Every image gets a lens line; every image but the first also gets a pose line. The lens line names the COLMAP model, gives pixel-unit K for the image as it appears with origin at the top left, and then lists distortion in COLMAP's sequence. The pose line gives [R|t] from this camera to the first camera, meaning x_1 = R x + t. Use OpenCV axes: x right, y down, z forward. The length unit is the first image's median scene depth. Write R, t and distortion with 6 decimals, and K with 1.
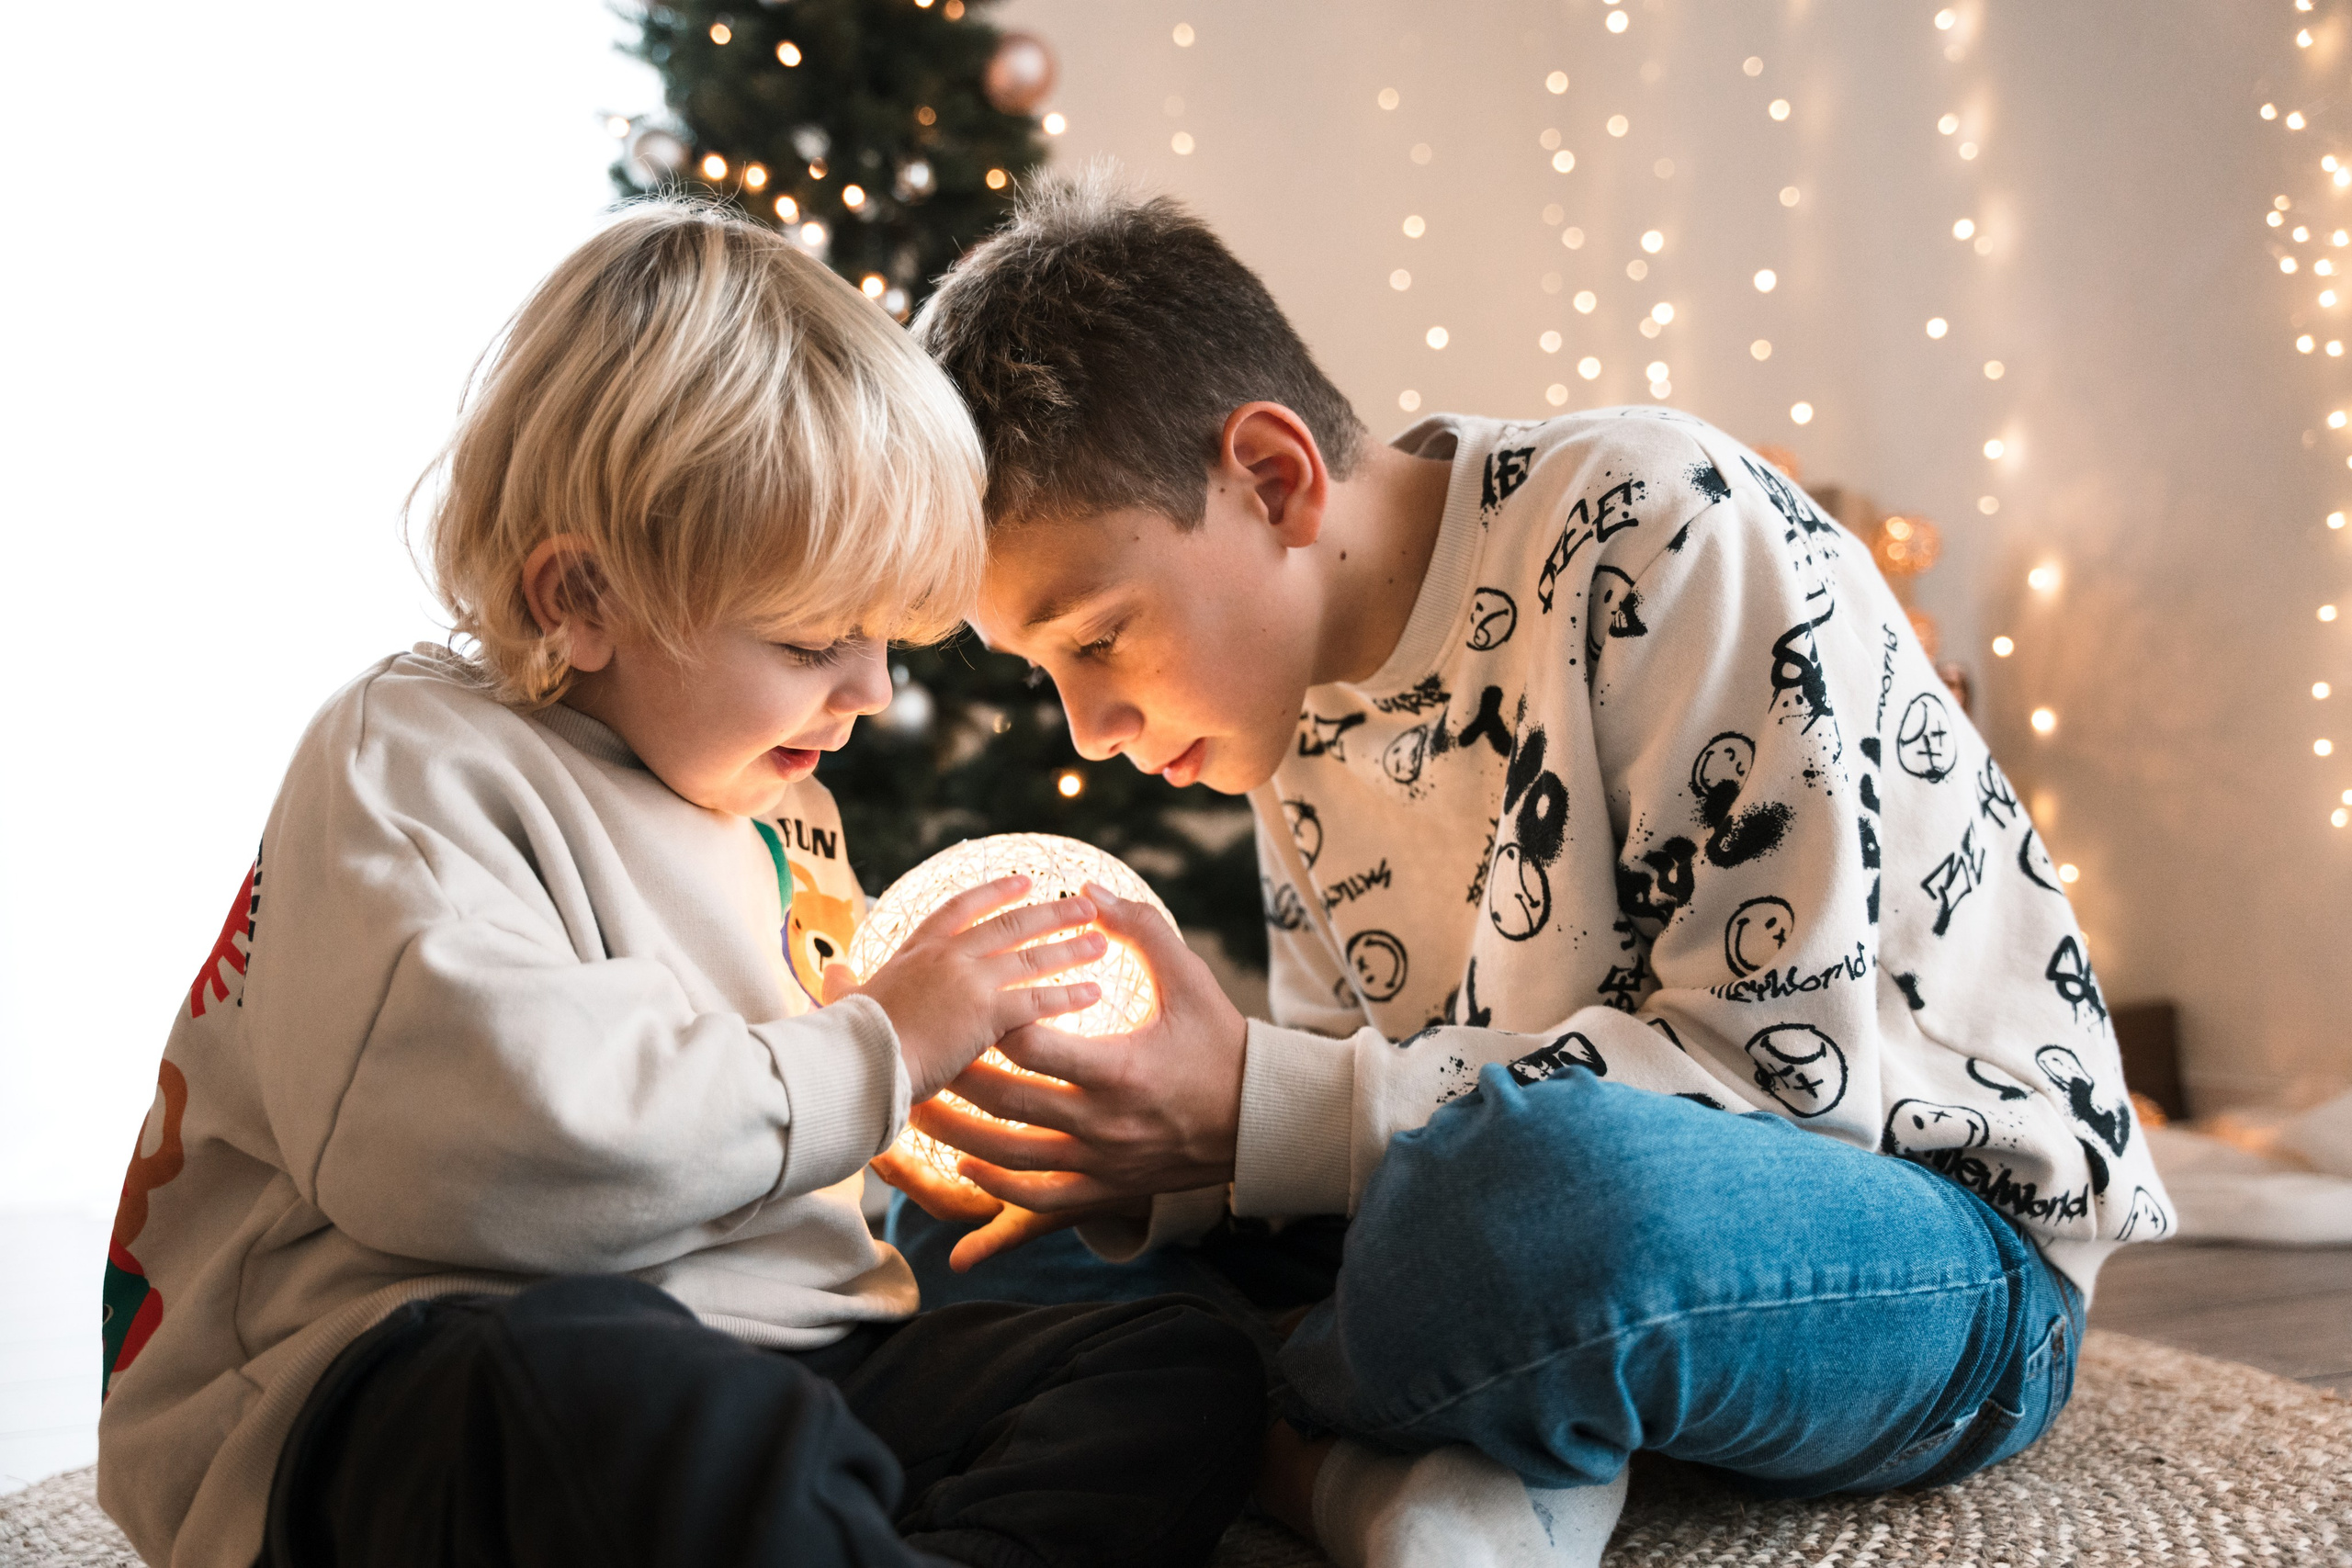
lens RADIAL K [[2125.8, 0, 1176.0], [0, 2125.8, 784.0], [0, 0, 1]] dist [0.016100, -0.000599]
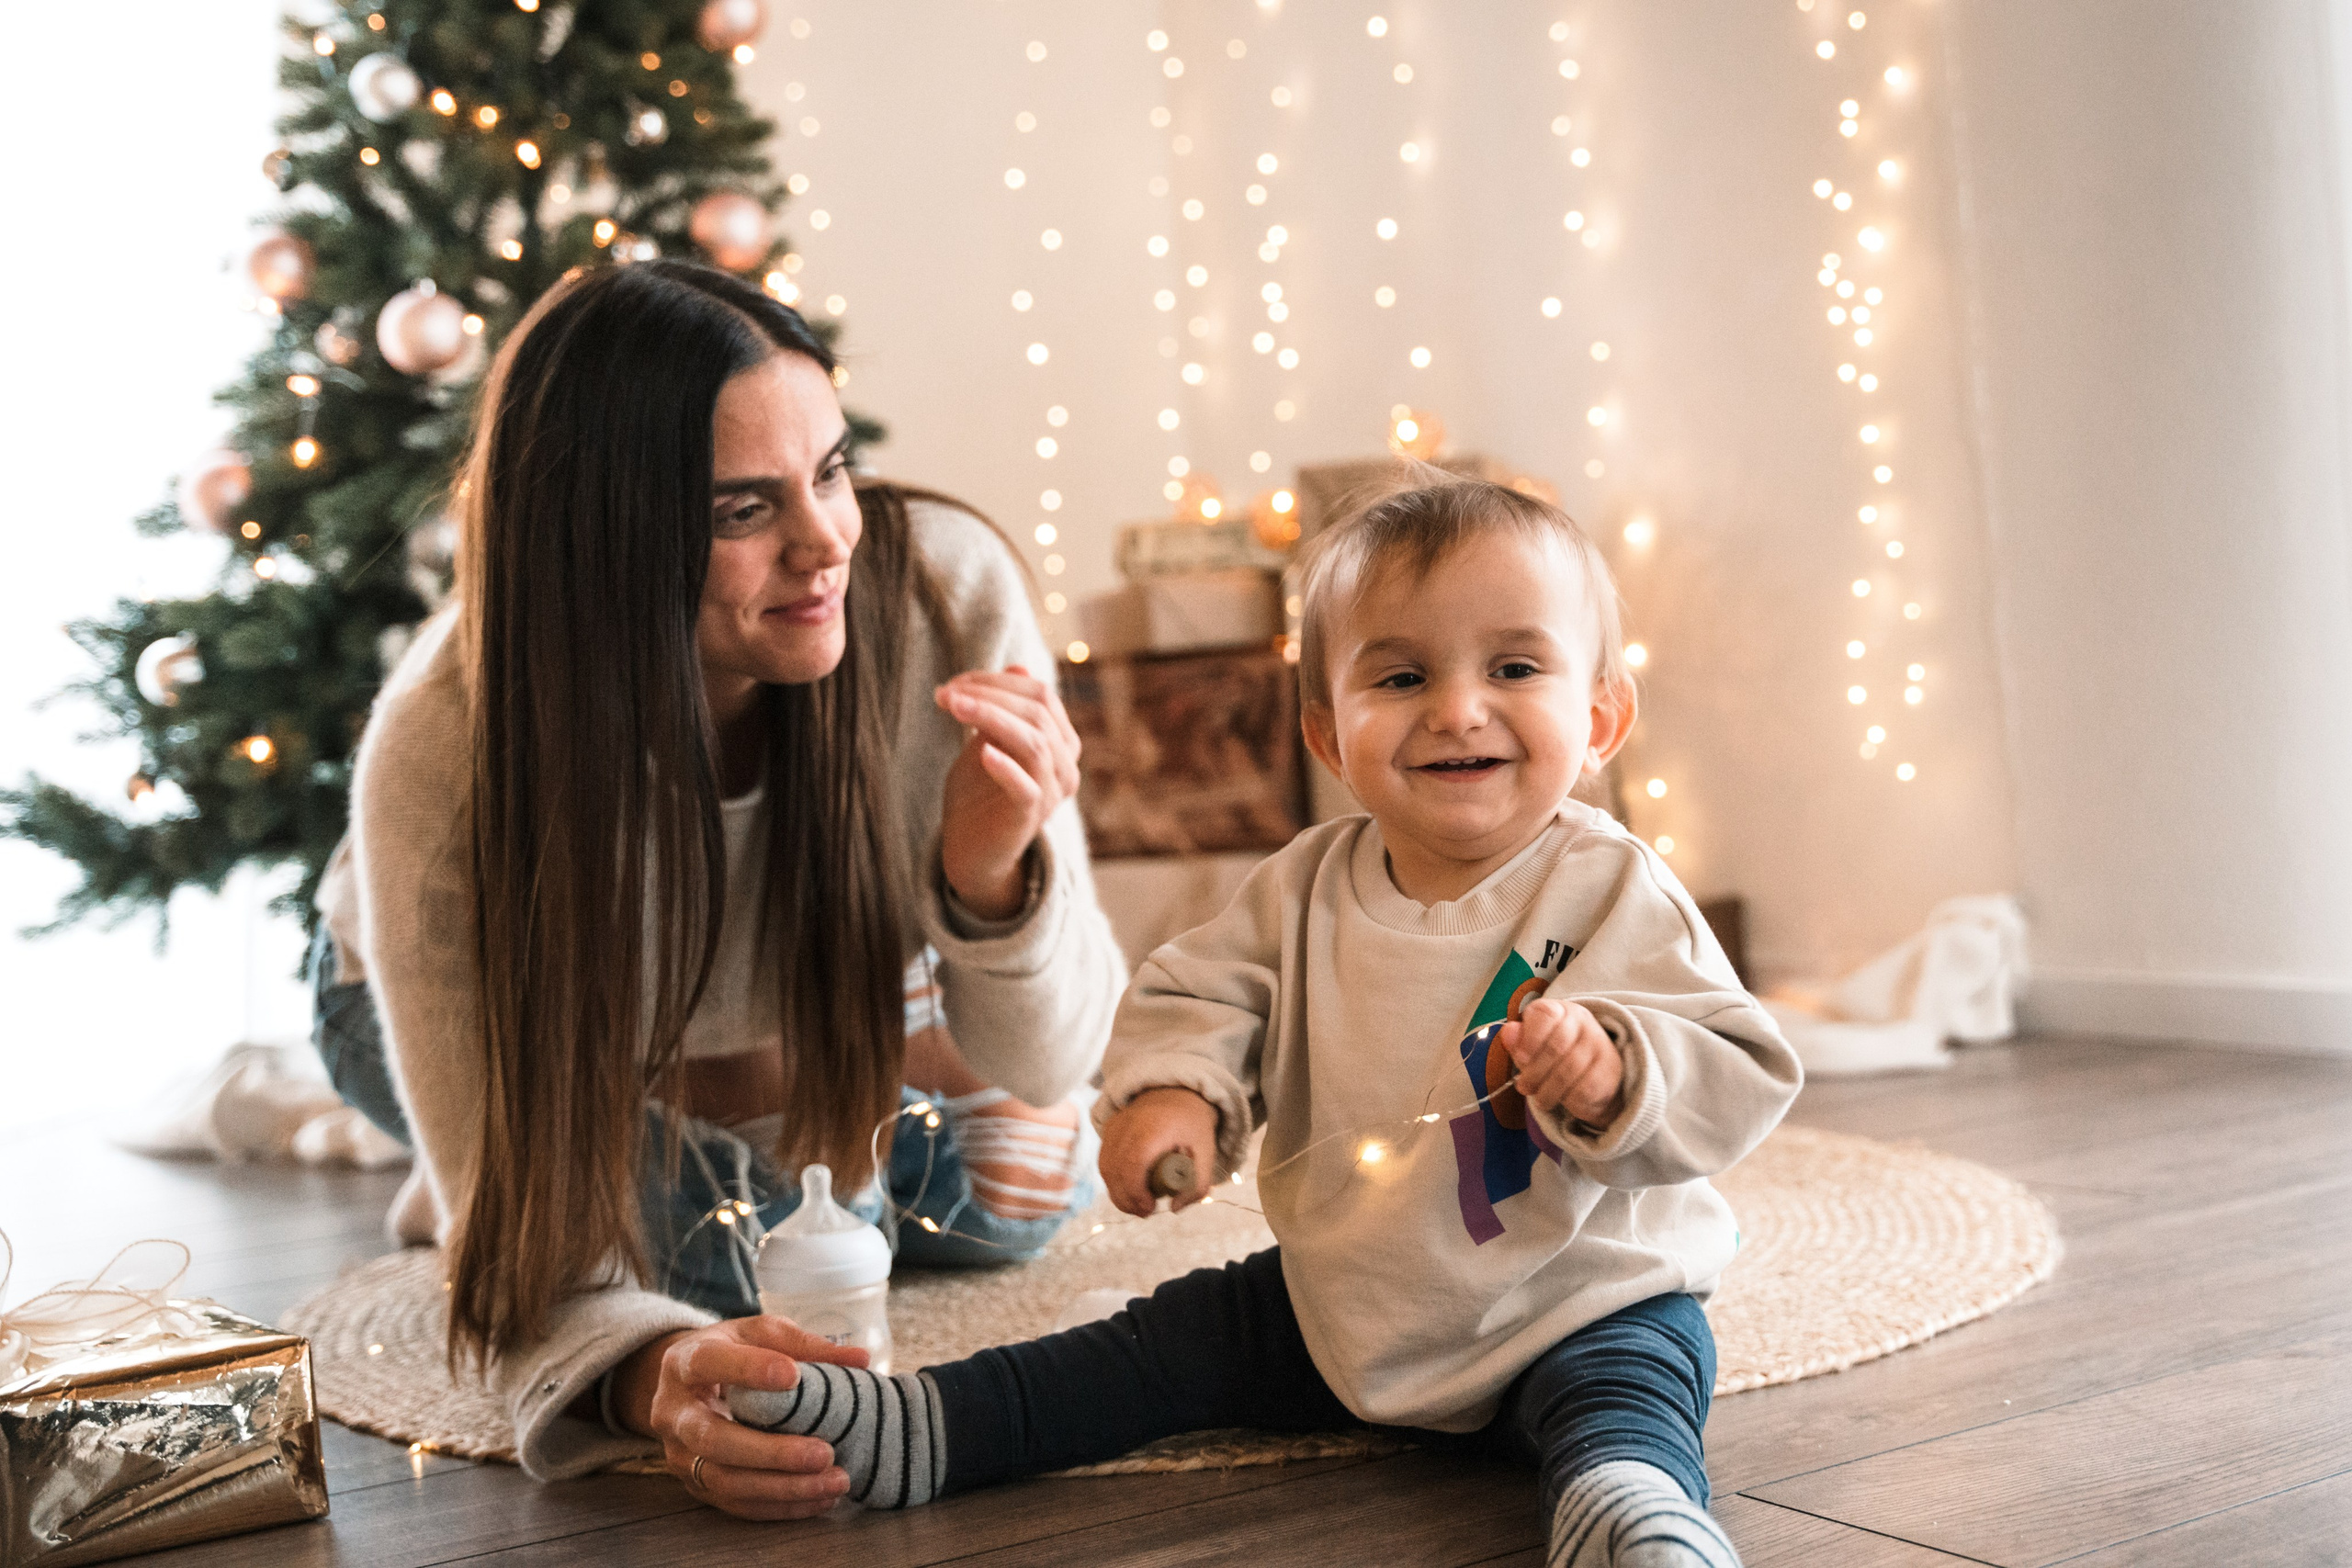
lens RADIAL K [[2753.2, 0, 1318.5], [0, 2753.2, 701.8], [0, 0, 1]] dist [0.000281, -0.010097]
pose [[0.949750, 0.000816, 0.313007, -0.223634], [-0.010321, 0.999534, 0.028711, -0.045587], [-0.312838, -0.030499, 0.949317, -0.365648]]
